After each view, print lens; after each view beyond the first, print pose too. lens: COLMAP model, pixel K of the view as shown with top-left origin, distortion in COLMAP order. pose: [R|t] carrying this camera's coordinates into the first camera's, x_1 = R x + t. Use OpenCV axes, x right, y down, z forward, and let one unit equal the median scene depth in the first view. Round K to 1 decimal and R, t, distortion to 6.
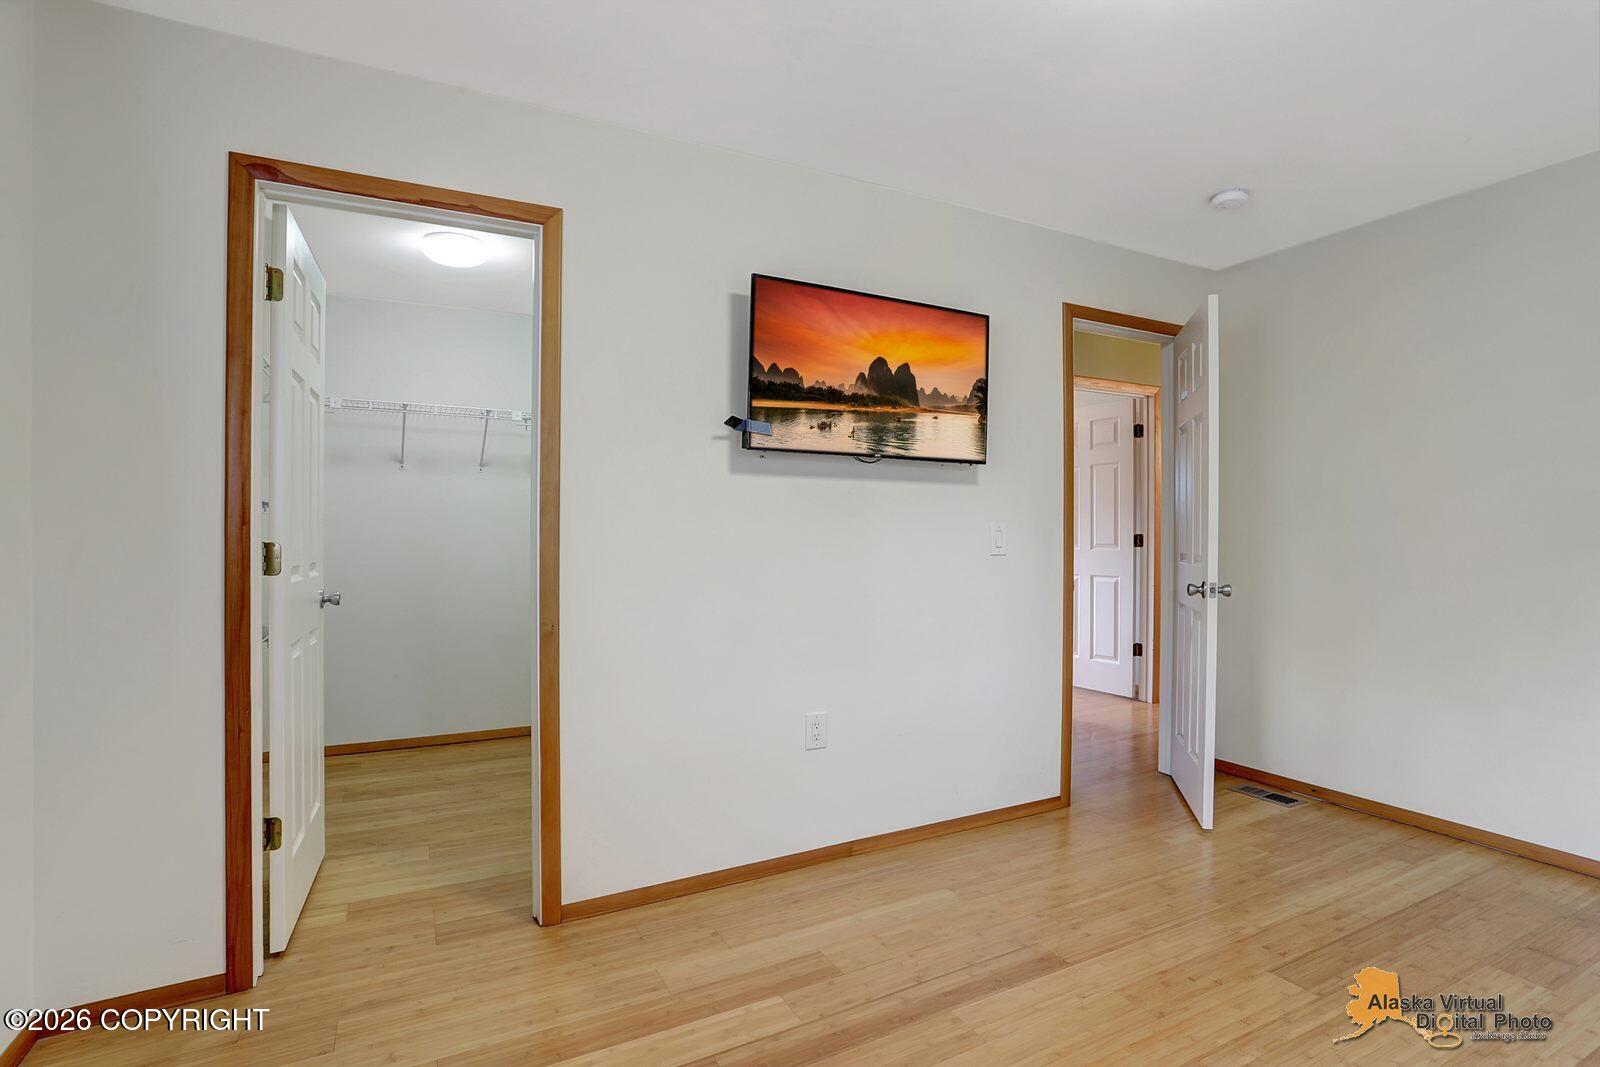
lens RADIAL K [[782.8, 0, 800.0], [0, 782.8, 533.5], [0, 0, 1]] dist [-0.076009, 0.030023]
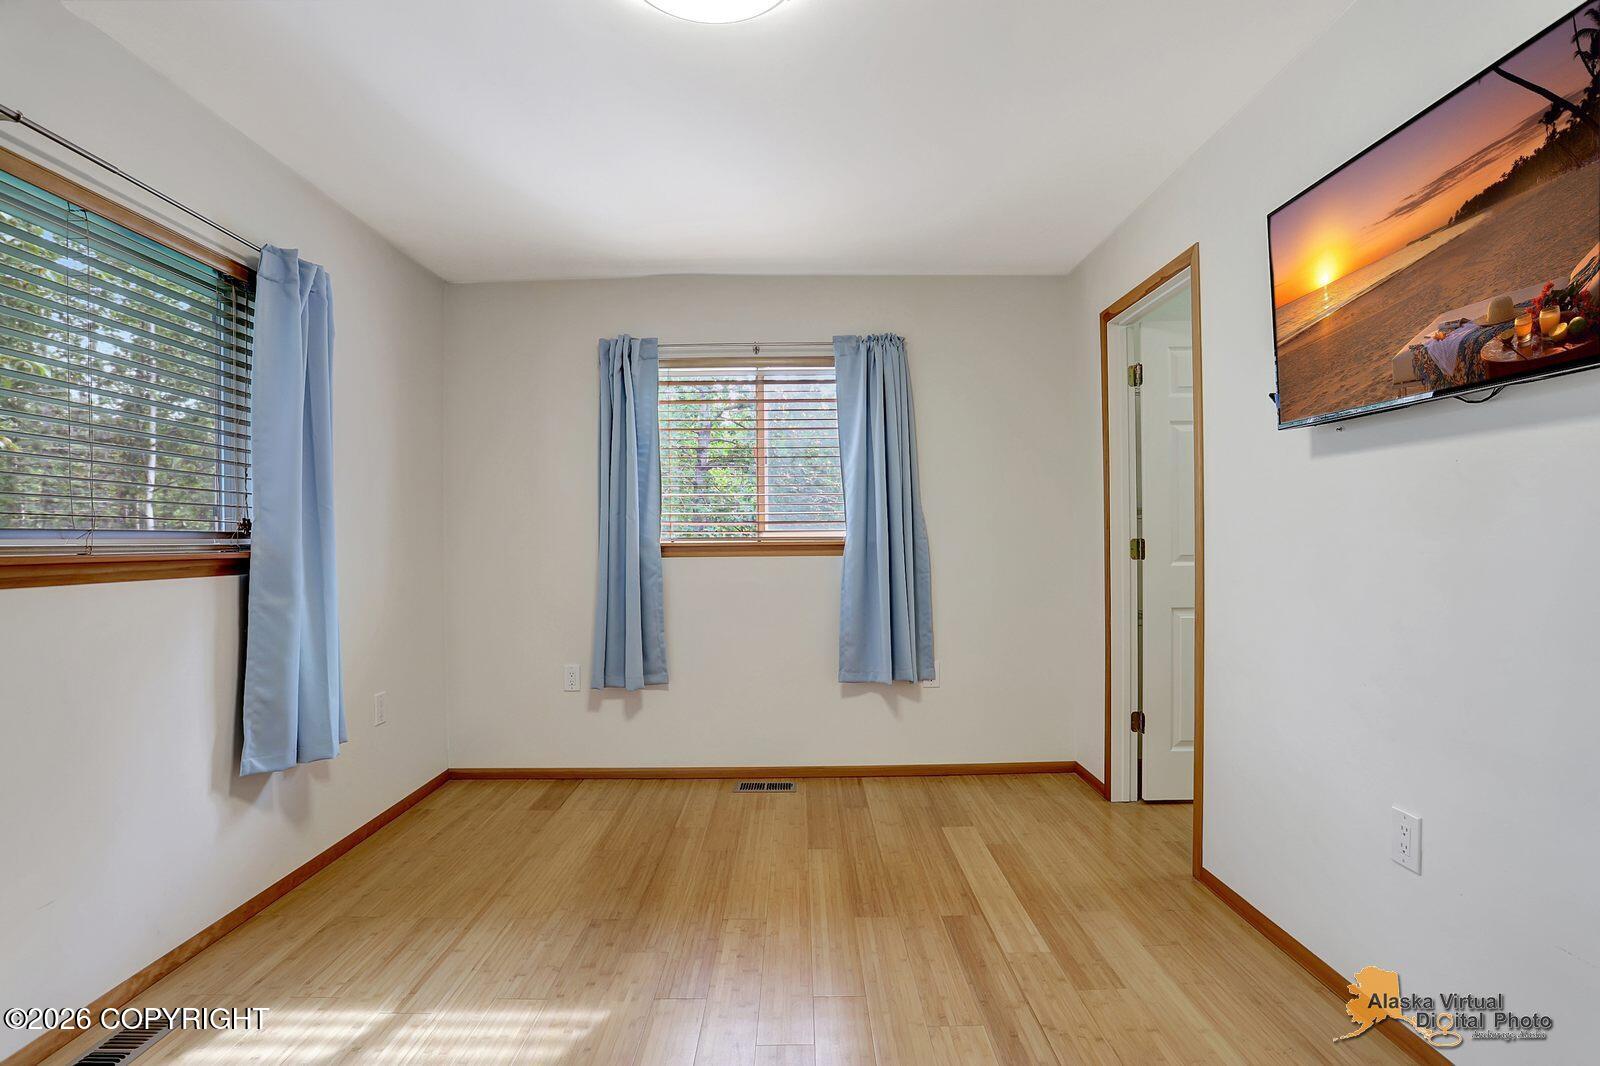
lens RADIAL K [[782.8, 0, 800.0], [0, 782.8, 533.0], [0, 0, 1]] dist [-0.076009, 0.030023]
pose [[-0.461524, -0.000986, -0.887127, 1.178306], [0.010471, 0.999924, -0.006559, 0.002819], [0.887066, -0.012316, -0.461478, 1.258910]]
